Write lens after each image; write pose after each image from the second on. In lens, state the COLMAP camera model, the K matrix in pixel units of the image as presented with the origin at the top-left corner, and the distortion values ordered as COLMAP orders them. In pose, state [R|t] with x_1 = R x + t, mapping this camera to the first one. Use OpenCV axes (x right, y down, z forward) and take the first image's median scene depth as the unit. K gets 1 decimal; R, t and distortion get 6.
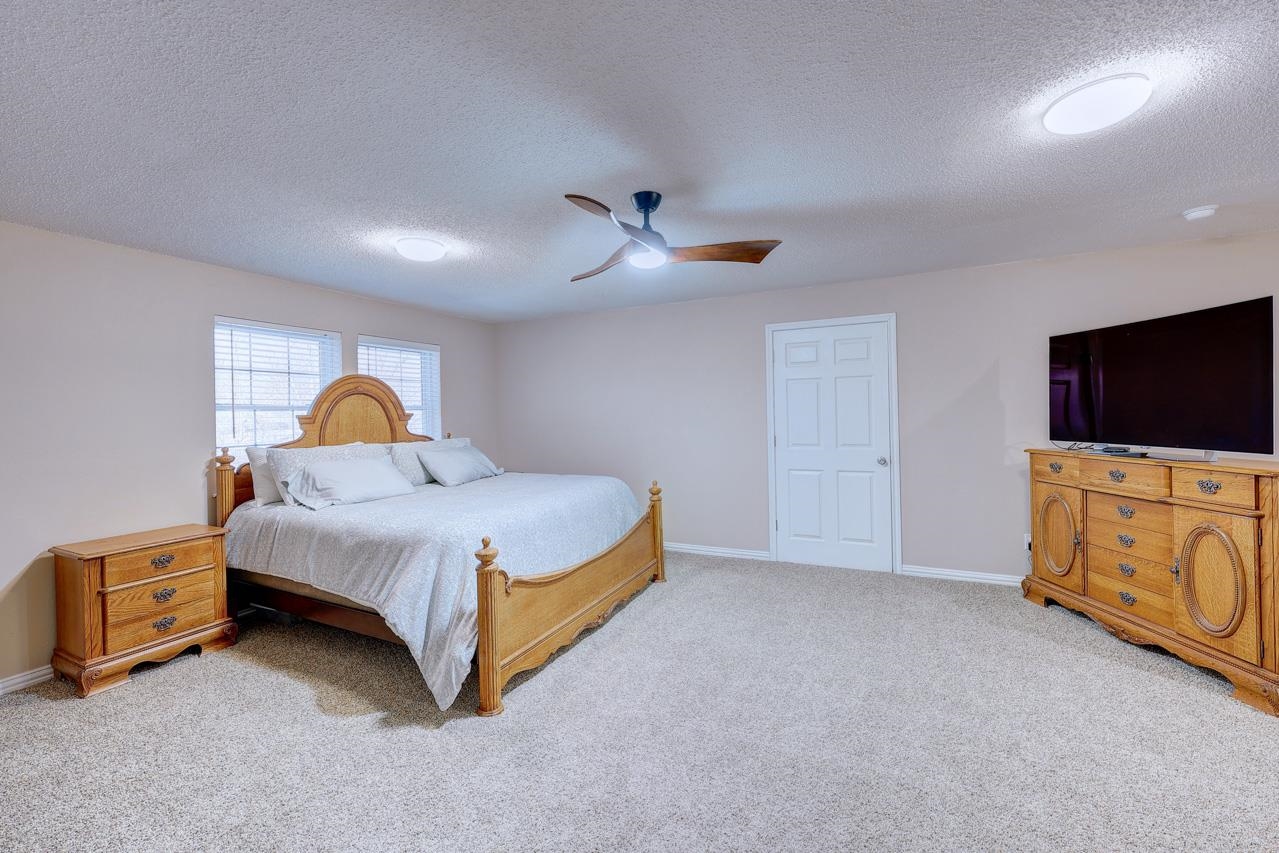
lens RADIAL K [[512.0, 0, 637.7], [0, 512.0, 416.8], [0, 0, 1]] dist [-0.003052, -0.000027]
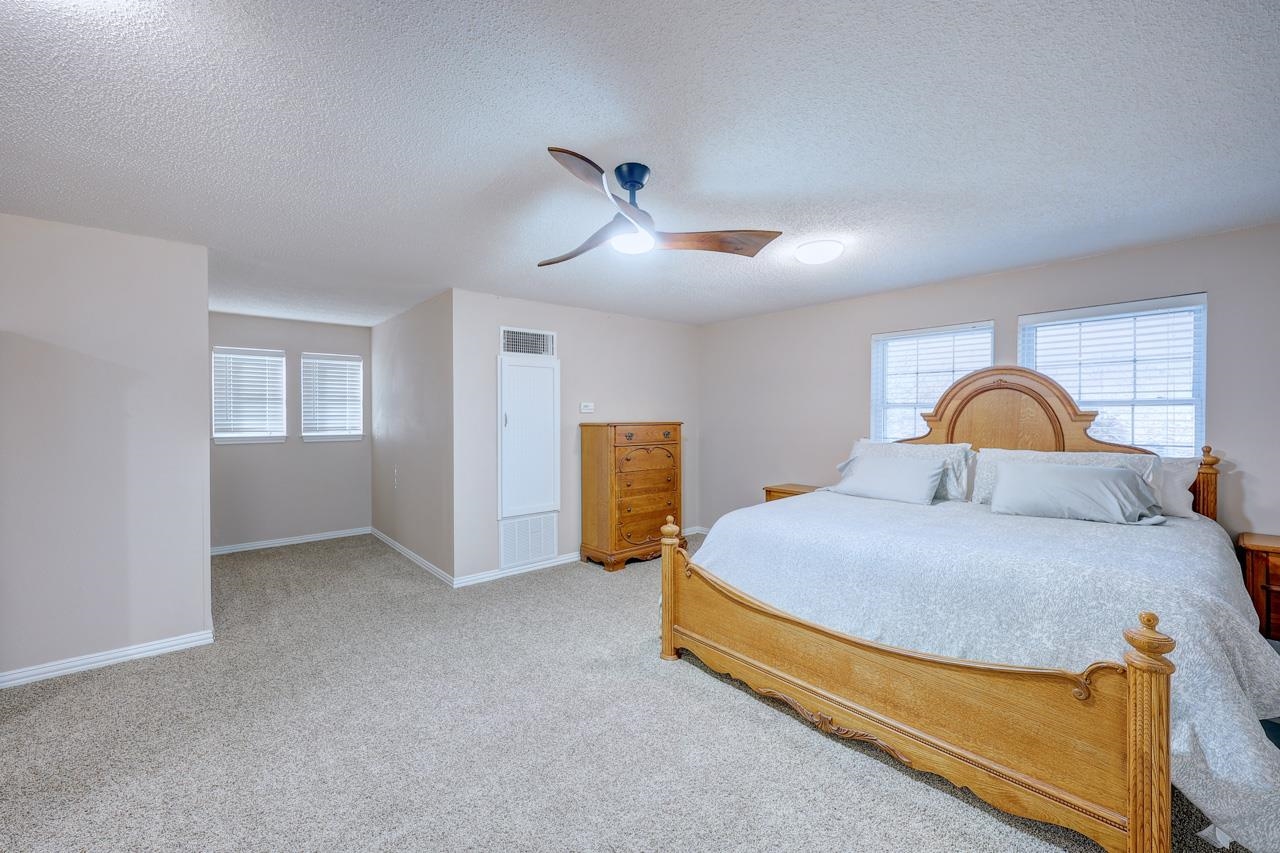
lens RADIAL K [[512.4, 0, 638.8], [0, 512.4, 421.0], [0, 0, 1]] dist [-0.003052, -0.000027]
pose [[-0.411096, 0.026690, -0.911201, 0.512413], [0.000095, 0.999573, 0.029236, -0.016636], [0.911592, 0.011933, -0.410923, 0.858779]]
